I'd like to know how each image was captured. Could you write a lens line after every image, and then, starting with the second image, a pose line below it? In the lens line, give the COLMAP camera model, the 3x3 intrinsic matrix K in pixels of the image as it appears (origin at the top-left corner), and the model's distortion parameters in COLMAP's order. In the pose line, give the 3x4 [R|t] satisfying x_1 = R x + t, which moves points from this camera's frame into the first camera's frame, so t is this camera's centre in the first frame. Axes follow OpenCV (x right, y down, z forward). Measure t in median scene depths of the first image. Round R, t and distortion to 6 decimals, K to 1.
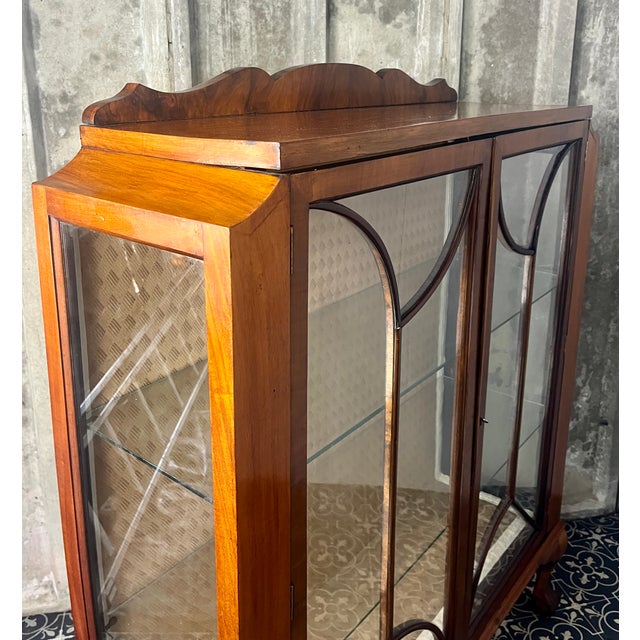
lens RADIAL K [[667.5, 0, 321.0], [0, 667.5, 246.6], [0, 0, 1]] dist [0.025305, -0.085519]
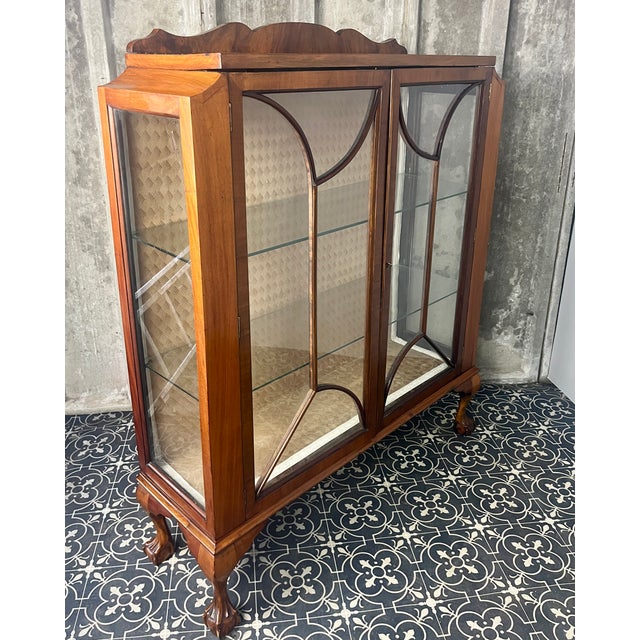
lens RADIAL K [[595.6, 0, 321.9], [0, 595.6, 285.2], [0, 0, 1]] dist [0.020030, -0.008830]
pose [[0.993769, 0.040475, -0.103846, 0.181304], [-0.029664, 0.994175, 0.103618, 0.132686], [0.107435, -0.099892, 0.989181, -0.290521]]
